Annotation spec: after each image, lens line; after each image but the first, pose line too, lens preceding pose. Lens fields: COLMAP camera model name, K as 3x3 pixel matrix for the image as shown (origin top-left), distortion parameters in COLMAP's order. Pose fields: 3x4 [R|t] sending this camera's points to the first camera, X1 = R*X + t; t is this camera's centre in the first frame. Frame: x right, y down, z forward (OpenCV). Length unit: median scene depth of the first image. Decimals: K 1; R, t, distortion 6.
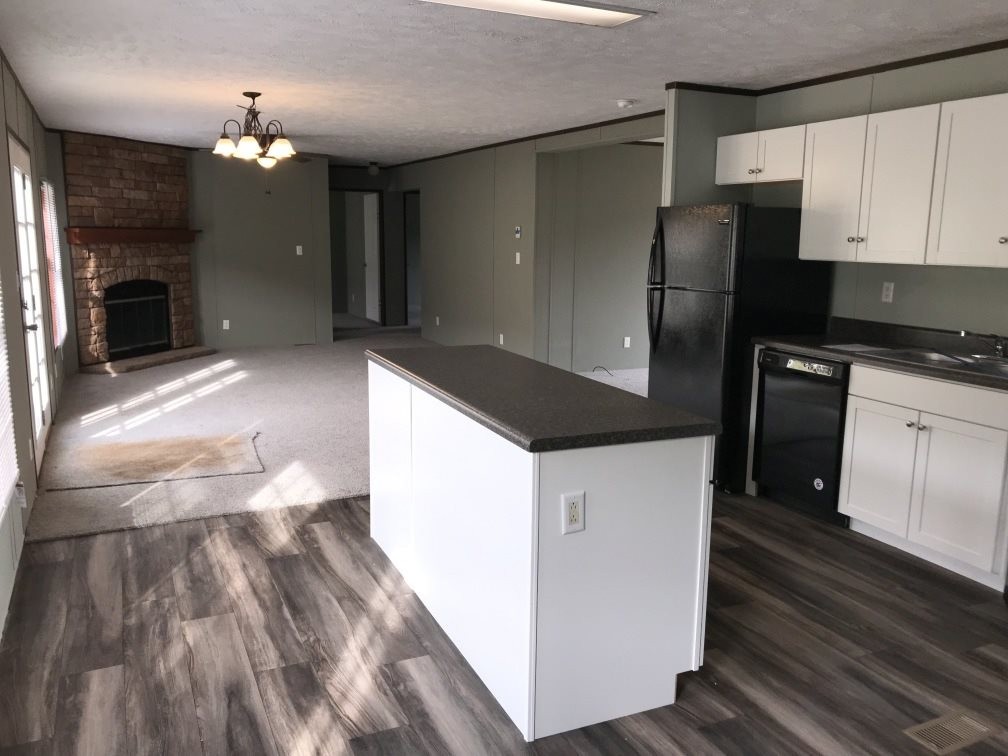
lens RADIAL K [[831.1, 0, 506.3], [0, 831.1, 377.0], [0, 0, 1]] dist [0.035514, -0.042864]
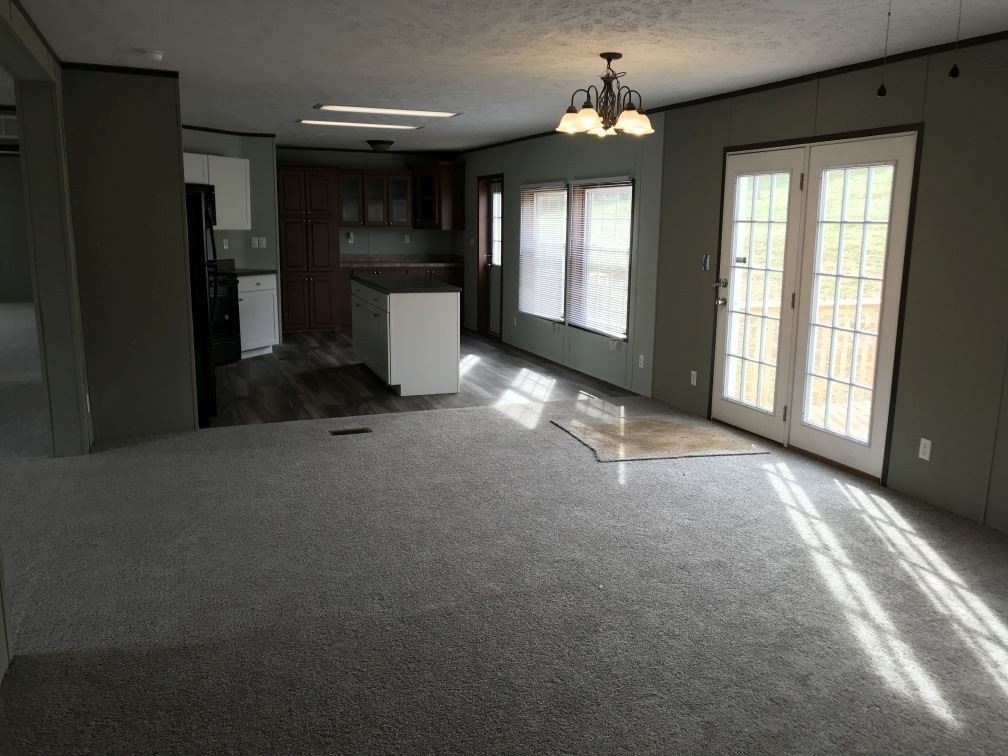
lens RADIAL K [[828.0, 0, 506.4], [0, 828.0, 381.3], [0, 0, 1]] dist [0.039753, -0.048651]
pose [[-0.997124, -0.038044, 0.065545, -0.185275], [-0.012099, 0.933693, 0.357871, -0.228584], [-0.074813, 0.356049, -0.931468, 1.291604]]
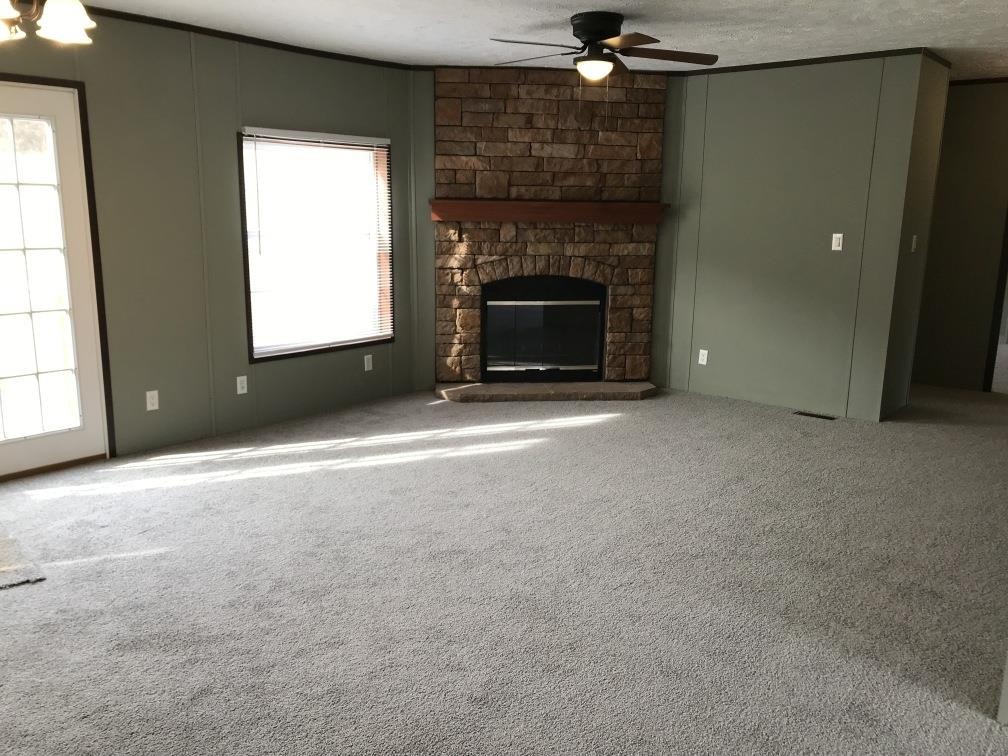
lens RADIAL K [[828.0, 0, 506.4], [0, 828.0, 381.3], [0, 0, 1]] dist [0.039753, -0.048651]
pose [[0.421220, 0.185403, -0.887806, 0.193372], [-0.166007, 0.978106, 0.125499, -0.122318], [0.891637, 0.094519, 0.442776, 0.741080]]
